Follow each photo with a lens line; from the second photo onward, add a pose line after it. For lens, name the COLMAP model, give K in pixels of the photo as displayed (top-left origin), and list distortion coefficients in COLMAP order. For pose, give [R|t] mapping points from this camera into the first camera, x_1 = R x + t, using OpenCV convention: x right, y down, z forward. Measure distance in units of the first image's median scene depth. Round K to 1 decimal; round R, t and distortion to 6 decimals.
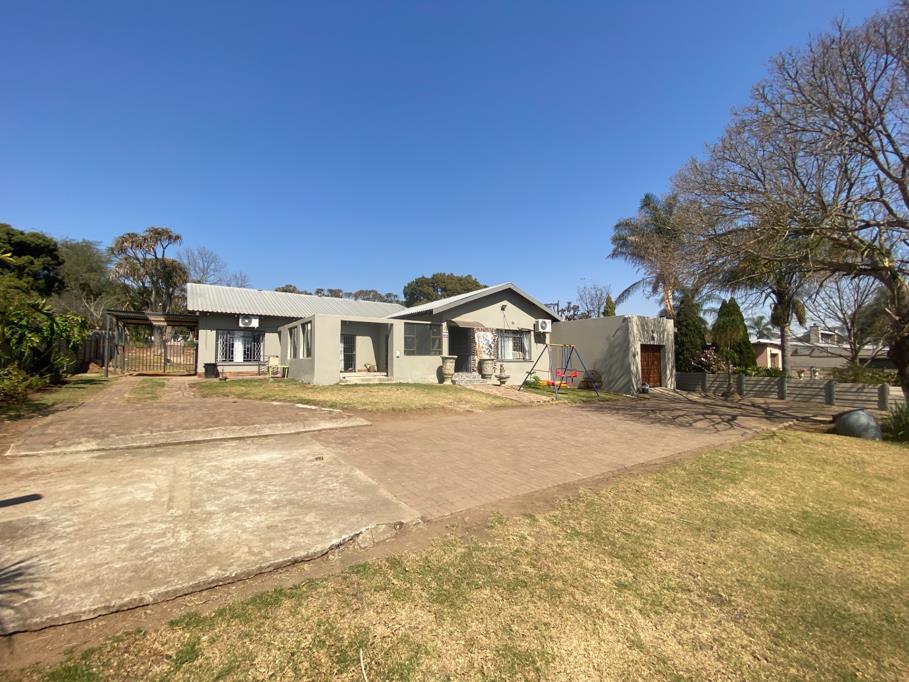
lens RADIAL K [[367.5, 0, 452.3], [0, 367.5, 343.6], [0, 0, 1]] dist [0.015290, -0.018300]
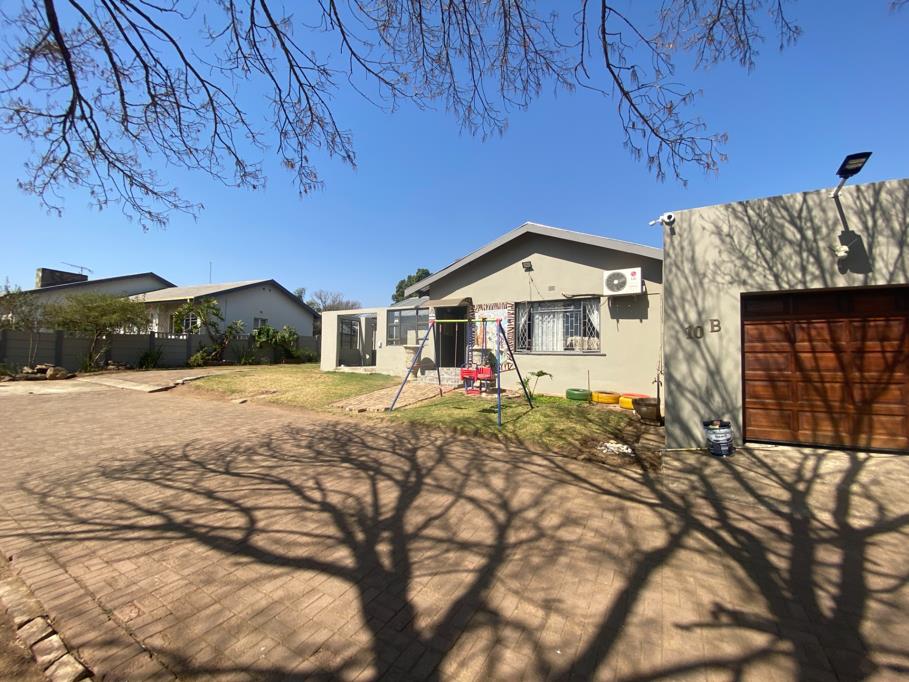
lens RADIAL K [[367.5, 0, 452.3], [0, 367.5, 343.6], [0, 0, 1]] dist [0.015290, -0.018300]
pose [[0.417100, -0.026626, -0.908471, 0.655277], [0.027585, 0.999481, -0.016629, 0.038956], [0.908442, -0.018124, 0.417618, 0.629357]]
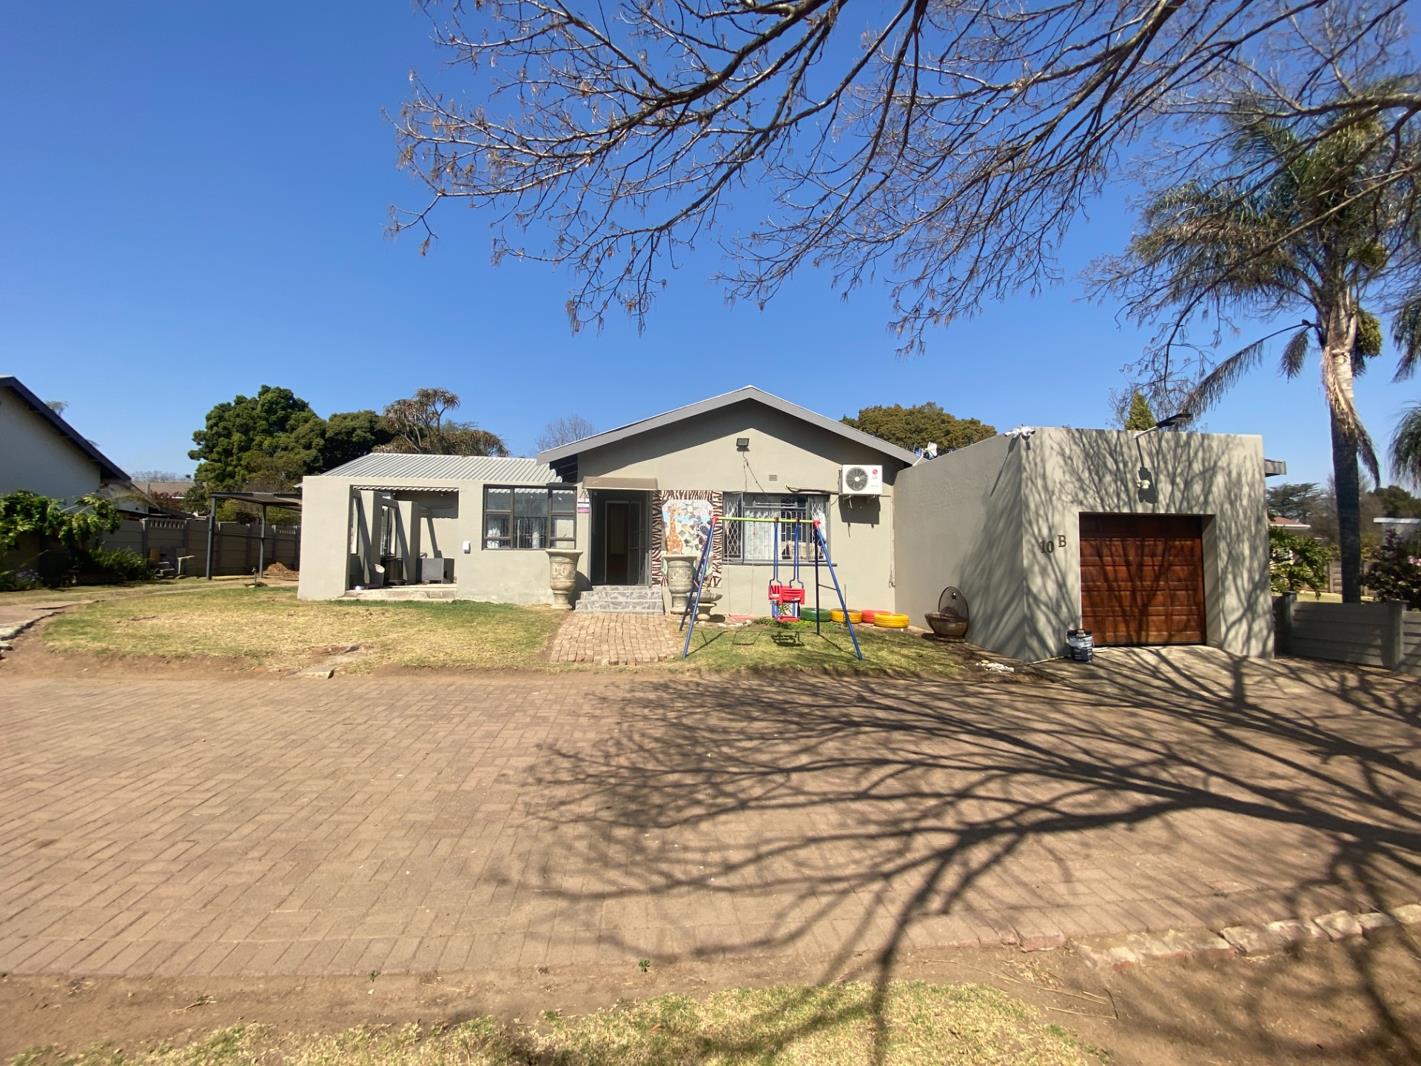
lens RADIAL K [[574.5, 0, 707.0], [0, 574.5, 537.0], [0, 0, 1]] dist [0.015290, -0.018300]
pose [[0.873521, -0.017718, -0.486463, 0.448999], [0.014453, 0.999841, -0.010465, 0.022843], [0.486571, 0.002110, 0.873638, 0.364607]]
